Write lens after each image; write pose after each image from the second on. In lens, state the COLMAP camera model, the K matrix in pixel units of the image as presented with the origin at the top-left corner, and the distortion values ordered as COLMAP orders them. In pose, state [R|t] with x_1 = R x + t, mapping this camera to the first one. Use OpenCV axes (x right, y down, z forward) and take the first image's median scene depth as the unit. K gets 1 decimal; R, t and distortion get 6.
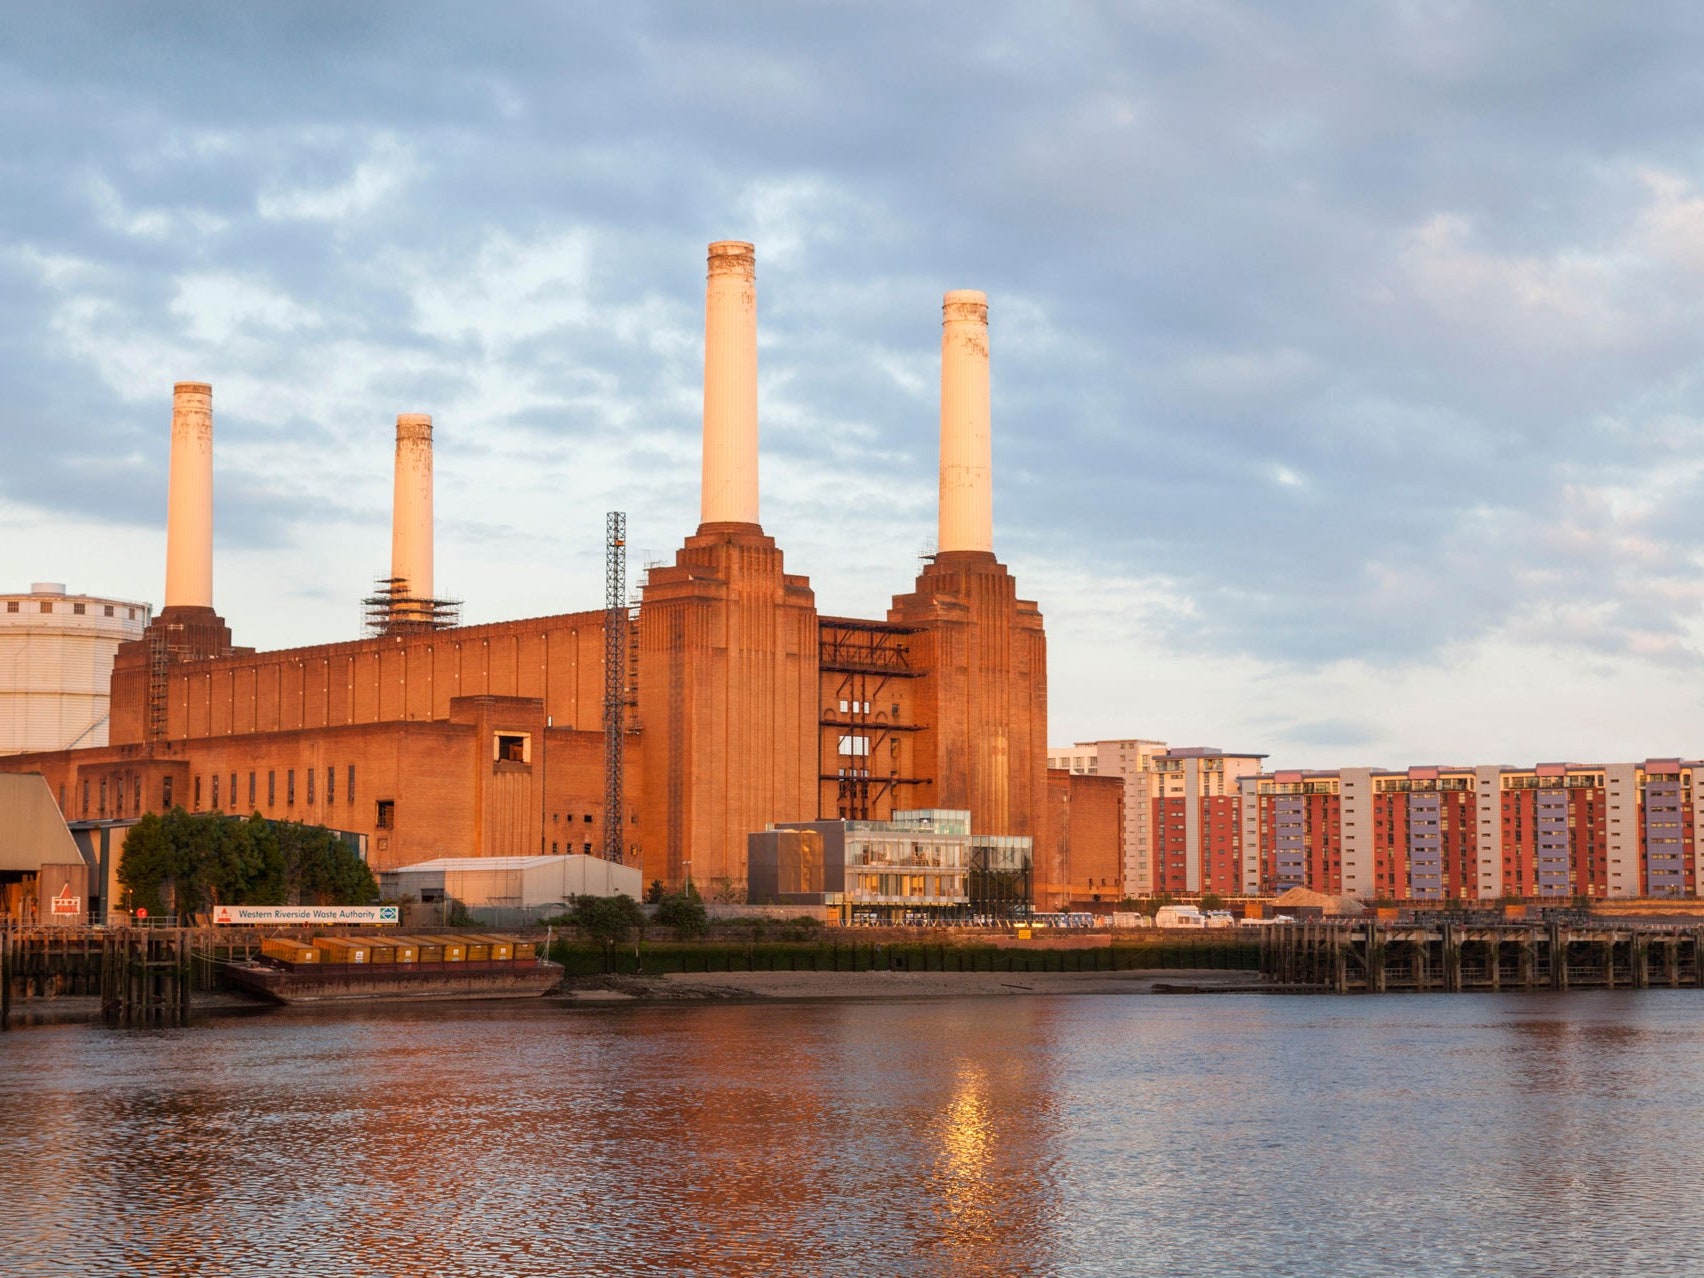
lens RADIAL K [[2896.4, 0, 845.3], [0, 2896.4, 706.7], [0, 0, 1]] dist [0.005801, 0.032507]
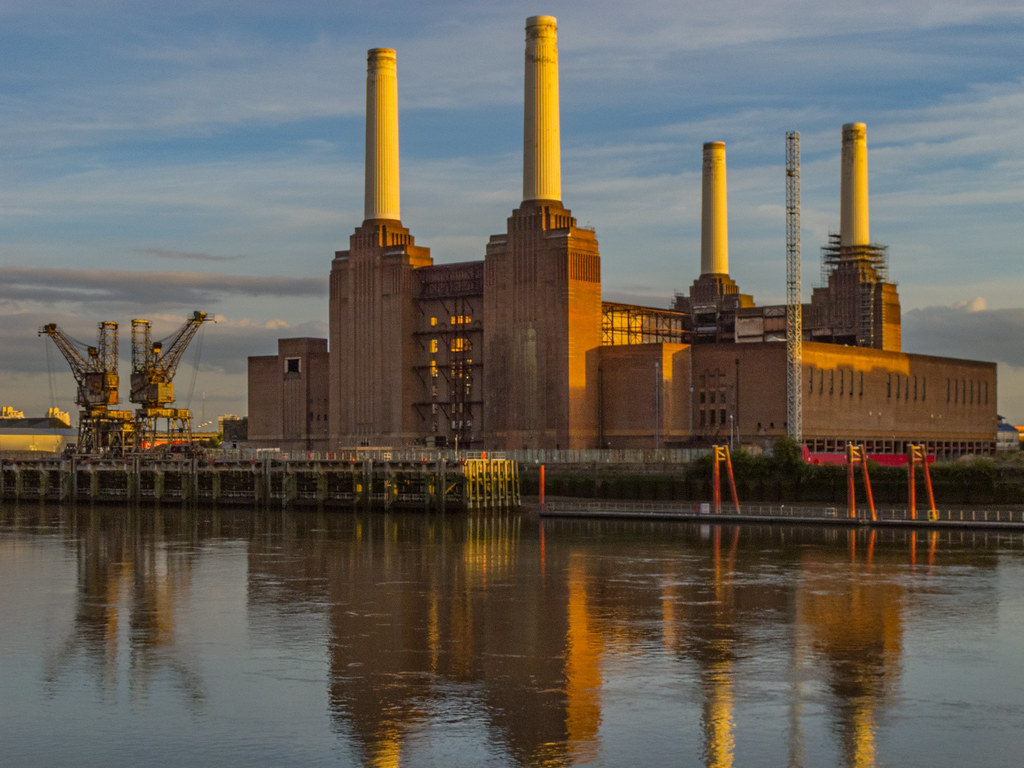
lens RADIAL K [[1740.6, 0, 508.0], [0, 1740.6, 424.7], [0, 0, 1]] dist [0.005801, 0.032507]
pose [[0.152483, -0.022403, -0.988052, 0.918914], [0.072580, 0.997297, -0.011412, 0.068076], [0.985637, -0.069973, 0.153697, 0.875070]]
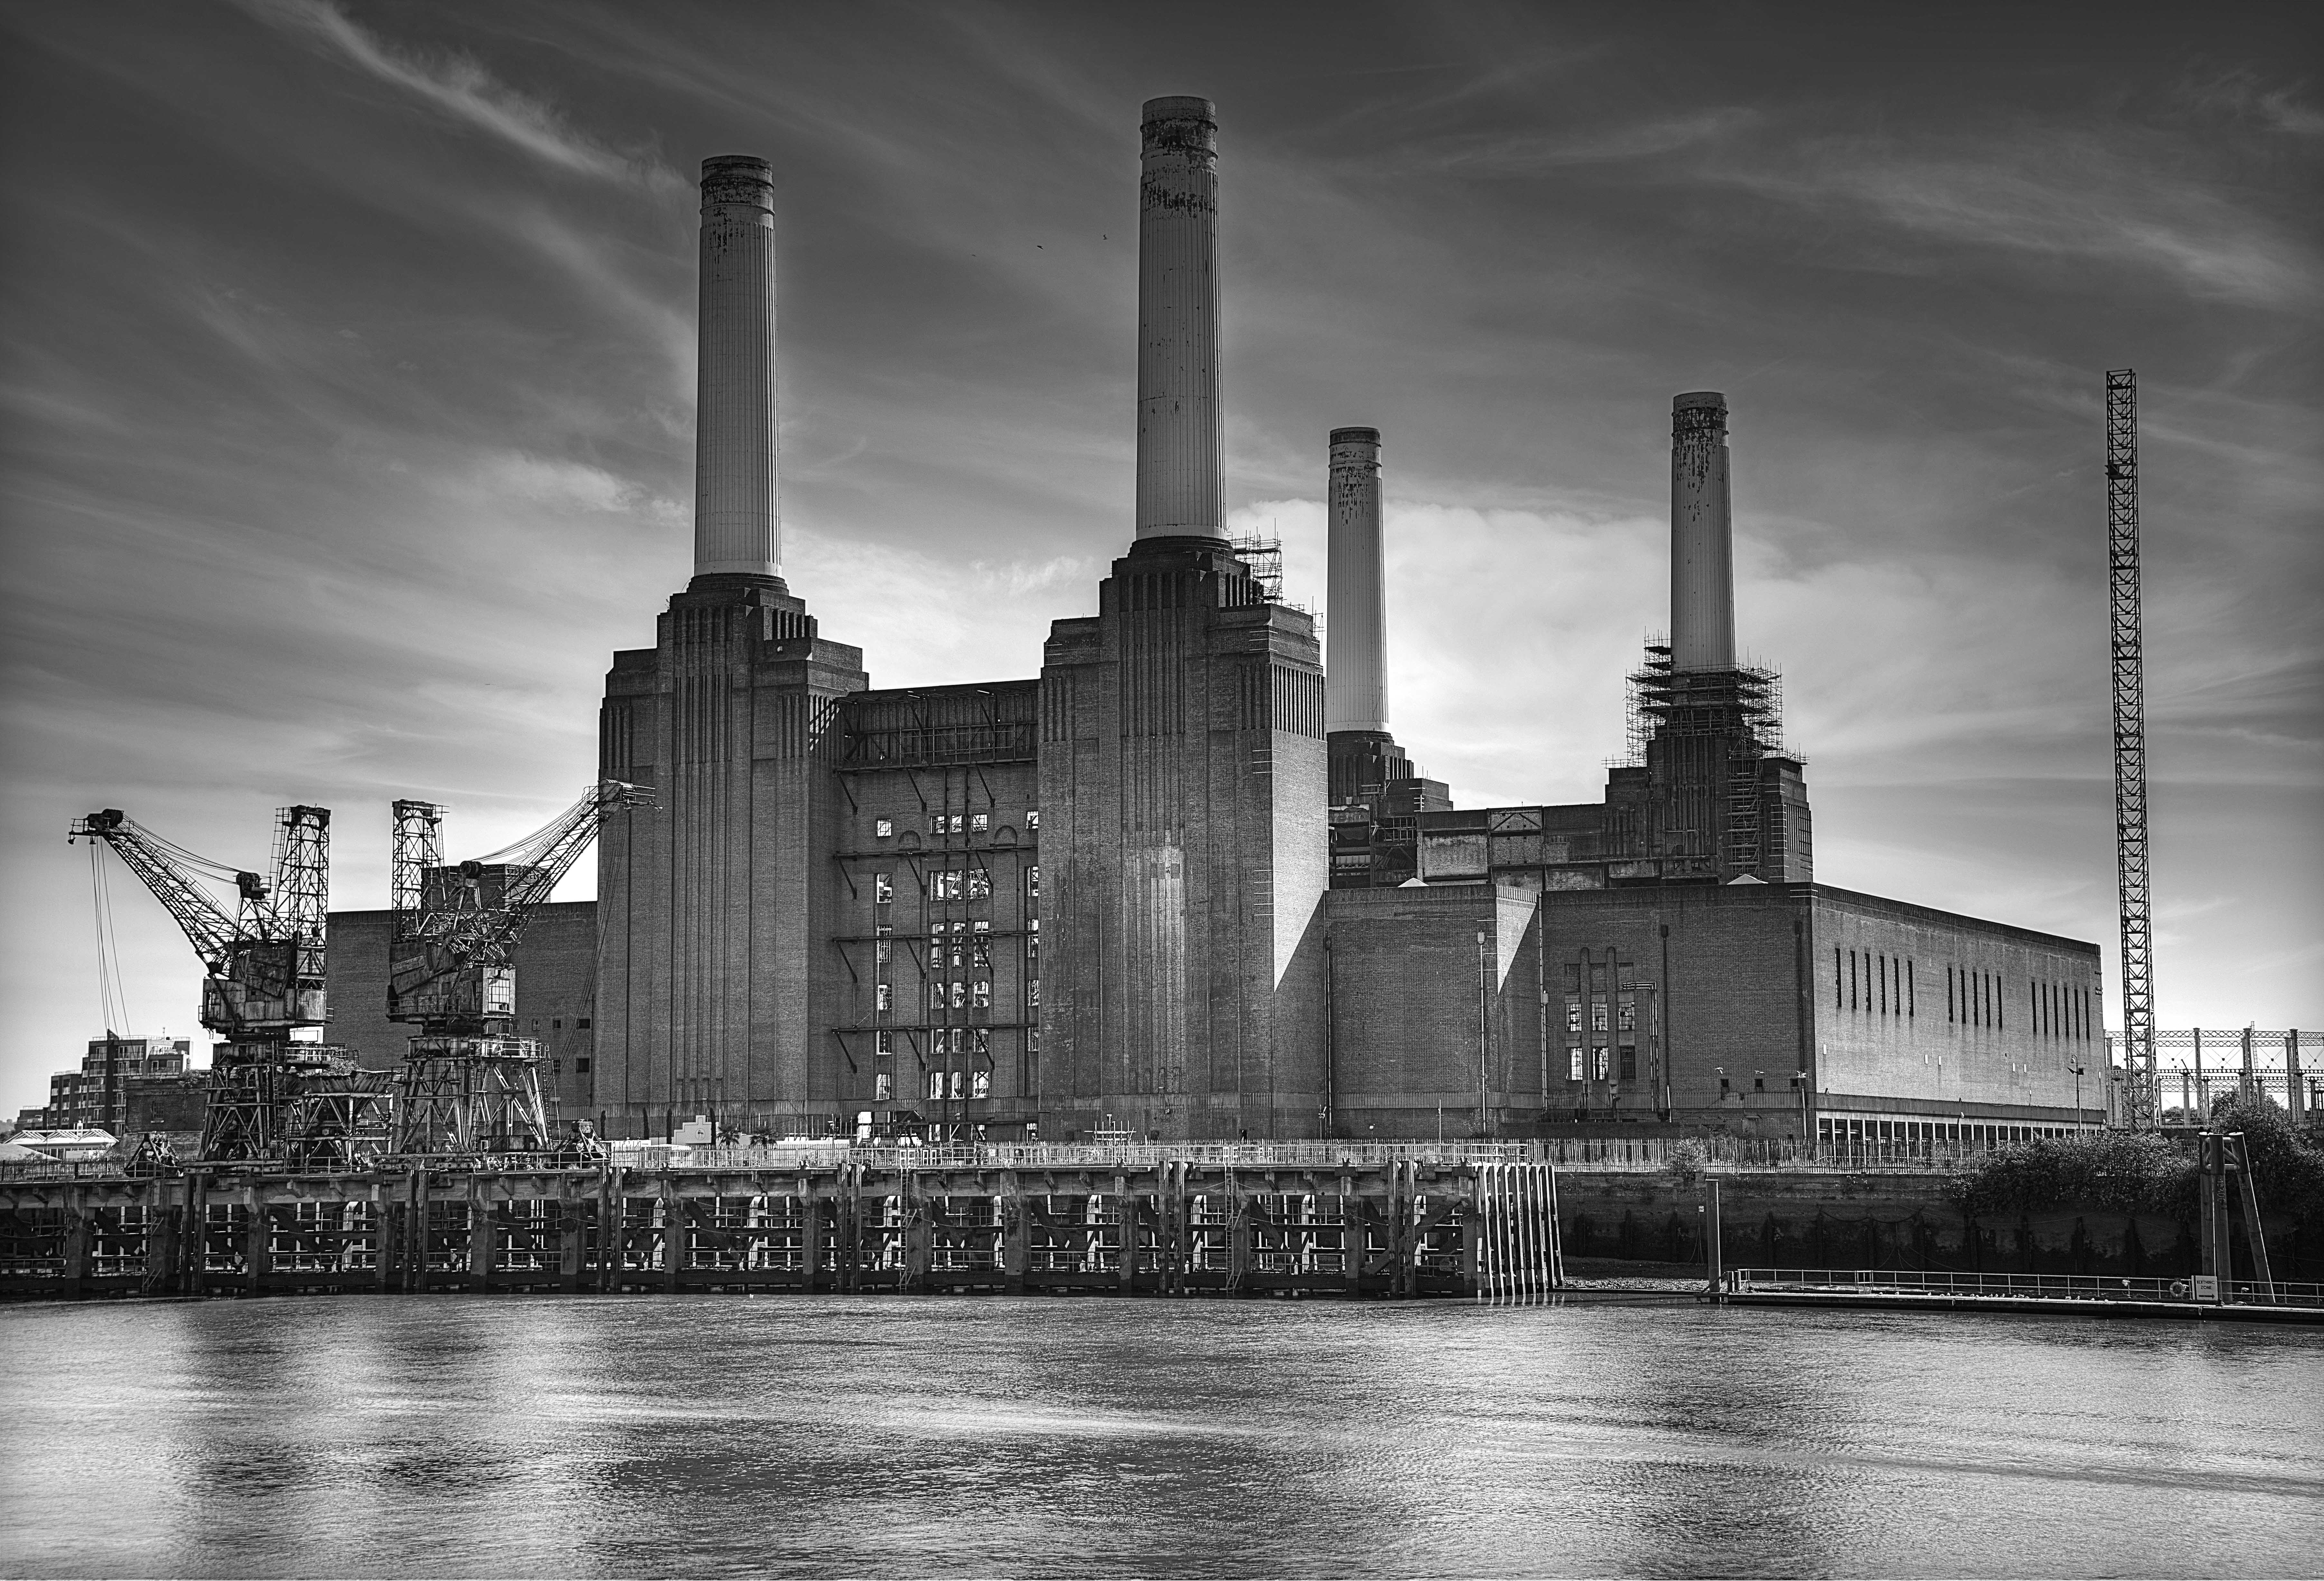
lens RADIAL K [[3932.1, 0, 1162.0], [0, 3932.1, 790.5], [0, 0, 1]] dist [0.327390, 0.087071]
pose [[0.352189, -0.093947, -0.931202, 0.814827], [0.072619, 0.994693, -0.072887, 0.058433], [0.933107, -0.041953, 0.357142, 0.732716]]
